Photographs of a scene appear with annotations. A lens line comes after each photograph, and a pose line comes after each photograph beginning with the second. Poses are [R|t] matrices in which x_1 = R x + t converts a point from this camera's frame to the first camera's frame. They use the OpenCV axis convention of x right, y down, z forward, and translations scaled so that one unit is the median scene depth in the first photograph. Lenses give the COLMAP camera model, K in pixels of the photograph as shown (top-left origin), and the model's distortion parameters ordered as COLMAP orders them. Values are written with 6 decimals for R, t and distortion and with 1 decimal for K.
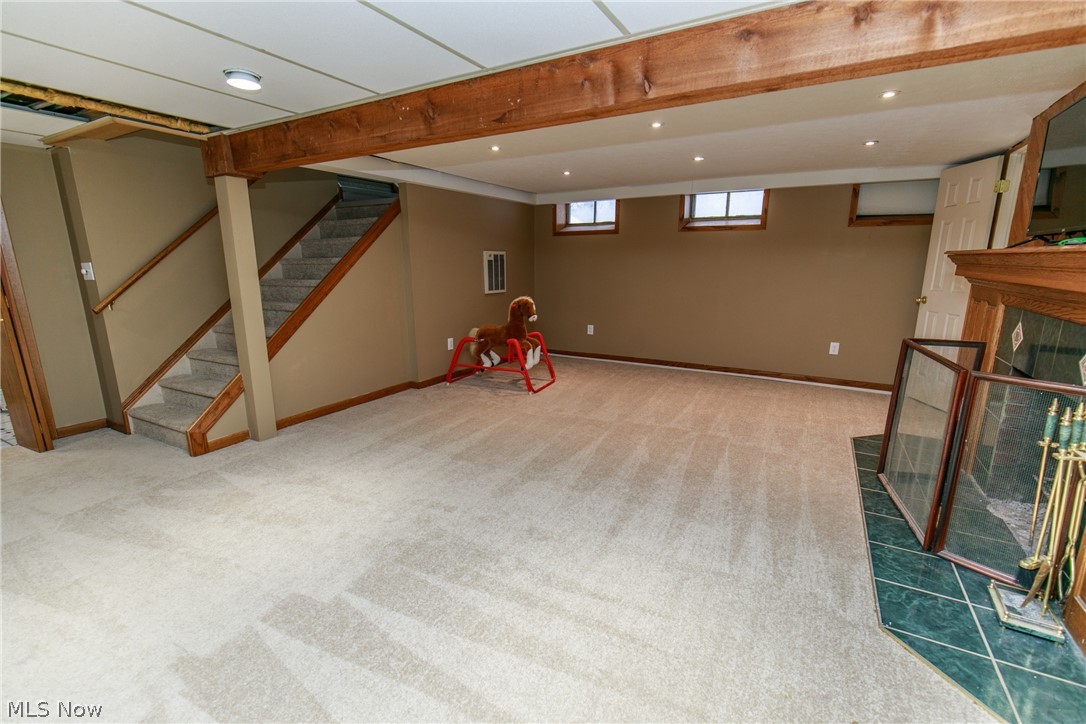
lens RADIAL K [[482.8, 0, 547.0], [0, 482.8, 366.9], [0, 0, 1]] dist [0.005103, -0.000828]
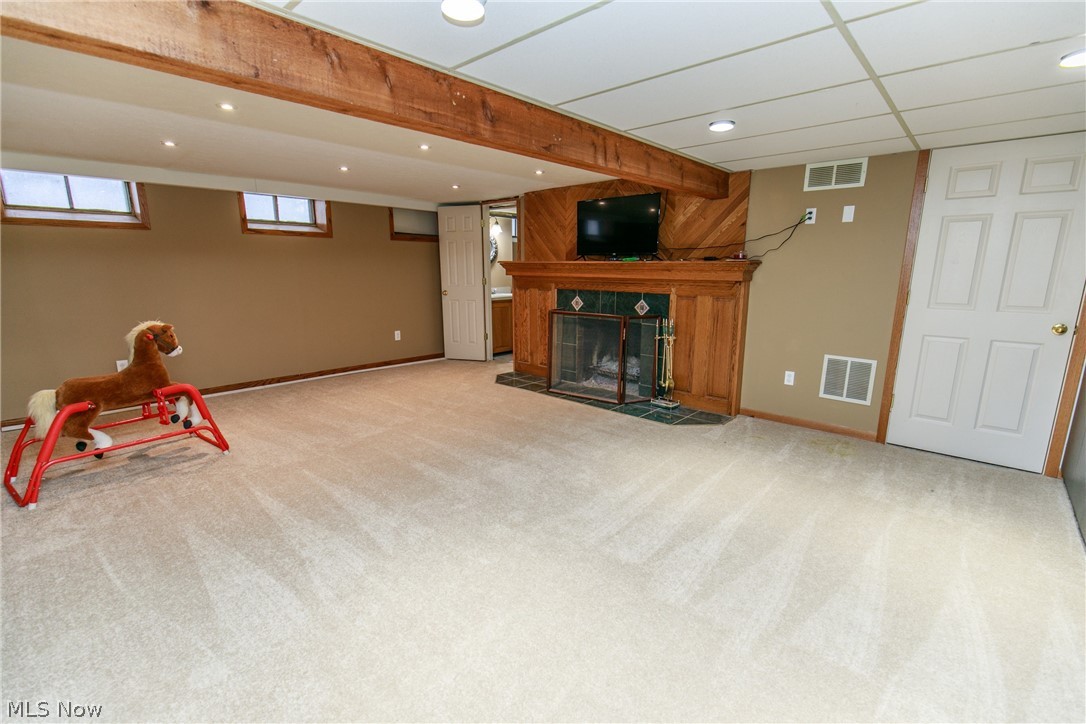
lens RADIAL K [[482.8, 0, 547.3], [0, 482.8, 362.9], [0, 0, 1]] dist [0.005103, -0.000828]
pose [[0.216808, -0.191540, 0.957239, -0.576910], [0.210165, 0.966728, 0.145838, -0.075703], [-0.953323, 0.169559, 0.249849, 0.342722]]
